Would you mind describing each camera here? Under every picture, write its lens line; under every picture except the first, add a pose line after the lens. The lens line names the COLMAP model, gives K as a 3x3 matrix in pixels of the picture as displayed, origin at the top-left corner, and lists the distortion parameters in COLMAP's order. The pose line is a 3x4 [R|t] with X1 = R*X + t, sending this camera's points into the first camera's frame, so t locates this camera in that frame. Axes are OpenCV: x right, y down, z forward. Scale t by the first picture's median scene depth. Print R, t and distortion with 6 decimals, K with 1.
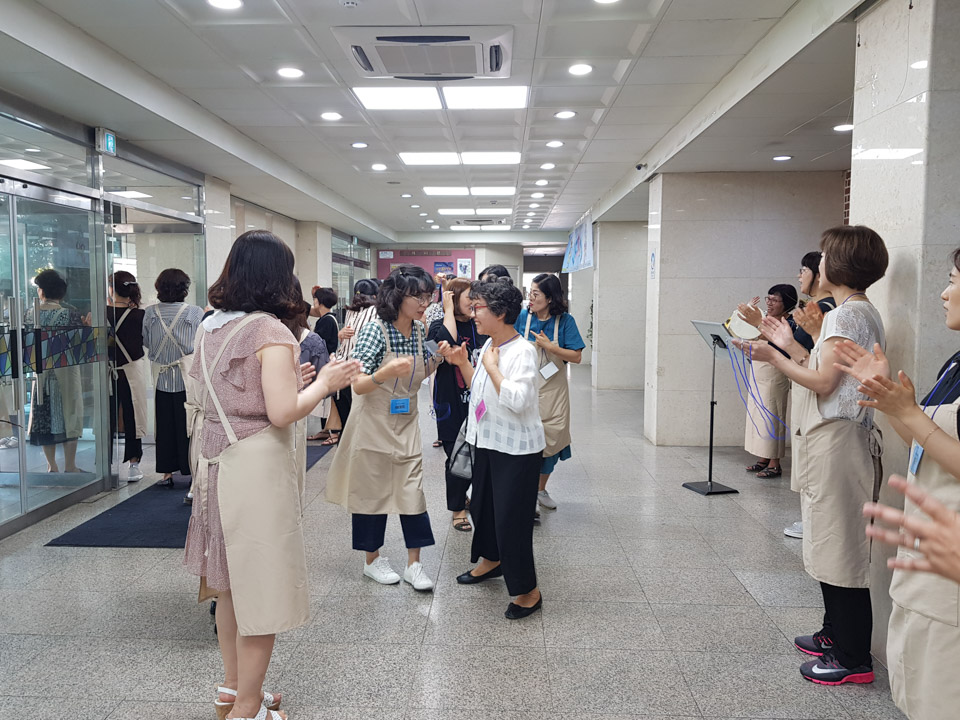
lens RADIAL K [[782.1, 0, 460.6], [0, 782.1, 361.7], [0, 0, 1]] dist [0.056714, -0.087696]
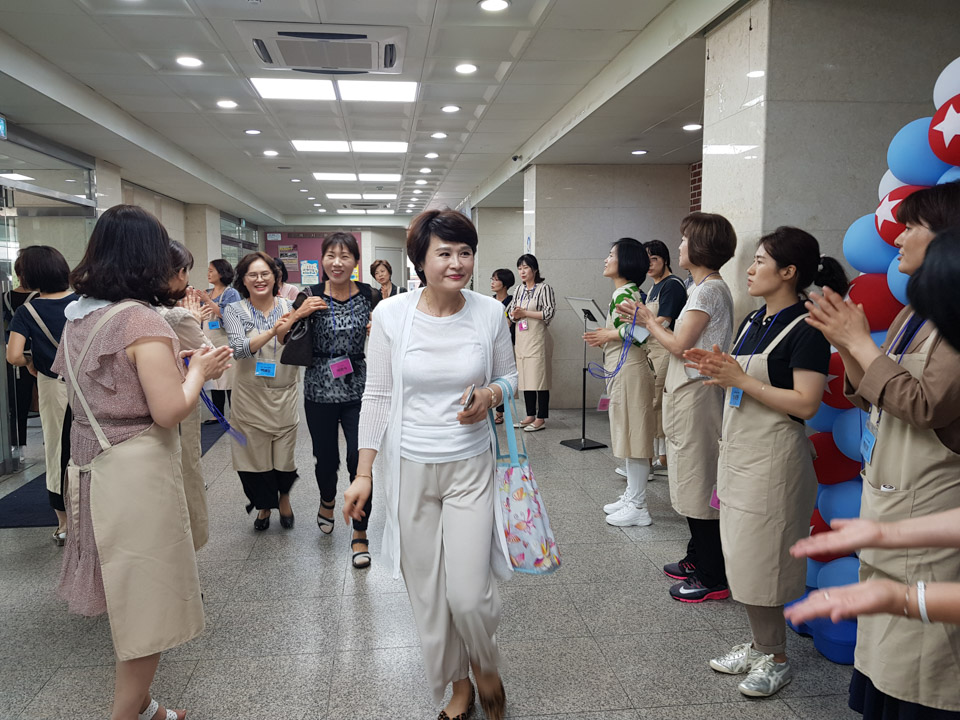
lens RADIAL K [[738.9, 0, 458.0], [0, 738.9, 350.7], [0, 0, 1]] dist [0.064809, -0.100248]
pose [[0.988117, -0.024156, 0.151792, -0.020458], [0.021562, 0.999592, 0.018711, 0.001278], [-0.152182, -0.015215, 0.988235, -0.022531]]
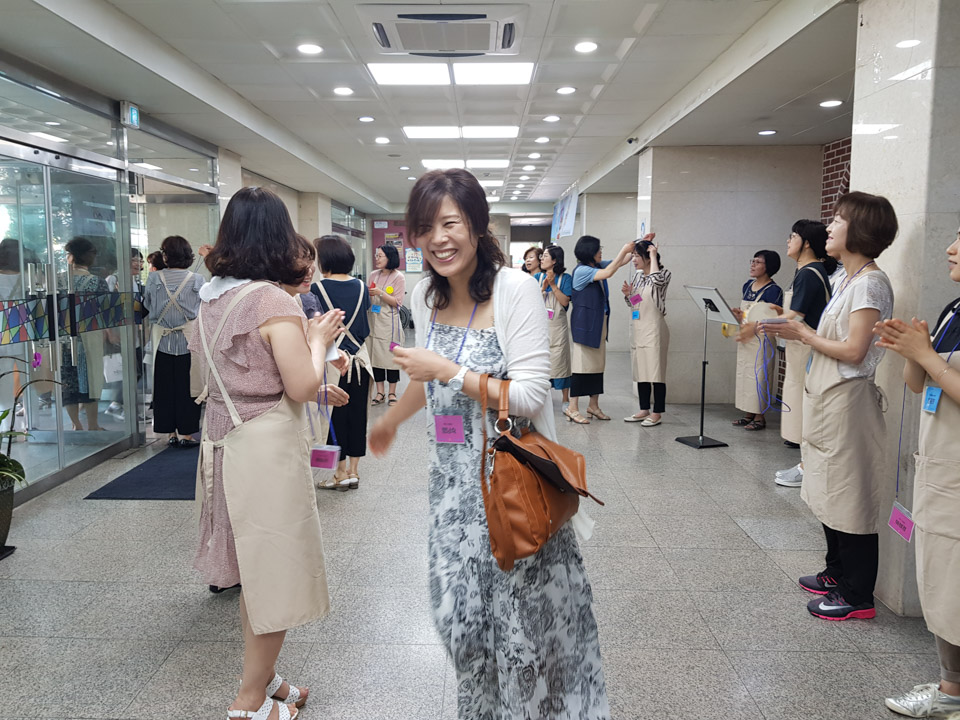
lens RADIAL K [[738.9, 0, 455.3], [0, 738.9, 343.9], [0, 0, 1]] dist [0.064809, -0.100248]
pose [[0.999856, -0.003145, 0.016666, -0.032807], [0.002758, 0.999727, 0.023195, 0.002479], [-0.016734, -0.023146, 0.999592, -0.002992]]
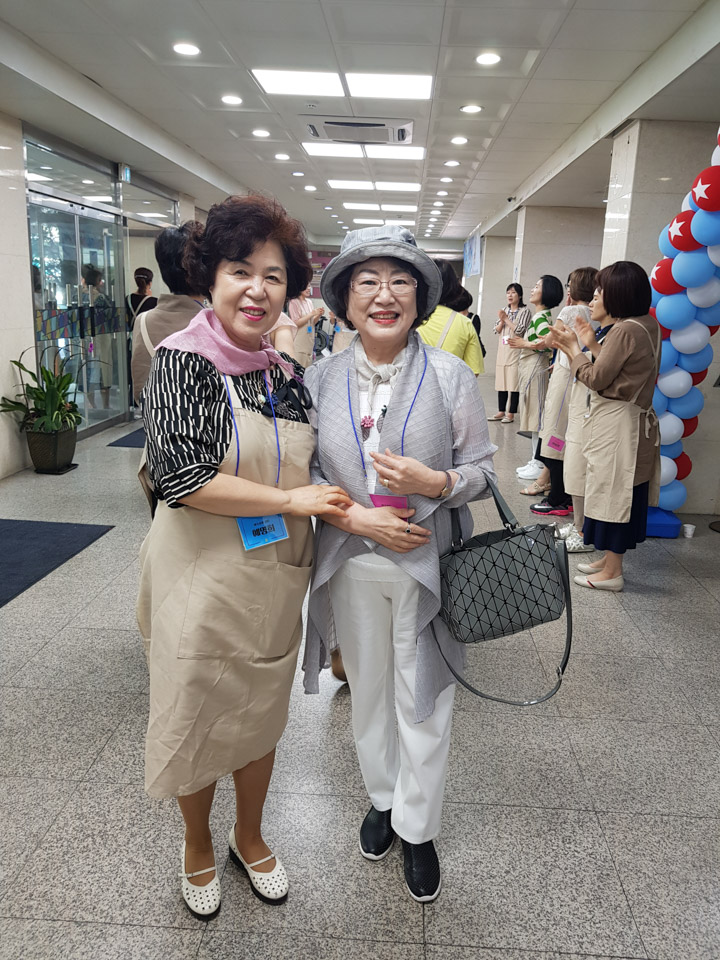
lens RADIAL K [[738.9, 0, 373.3], [0, 738.9, 471.8], [0, 0, 1]] dist [0.064809, -0.100248]
pose [[0.999267, 0.034539, 0.016508, -0.007990], [-0.036647, 0.987737, 0.151766, 0.027330], [-0.011064, -0.152260, 0.988279, -0.372309]]
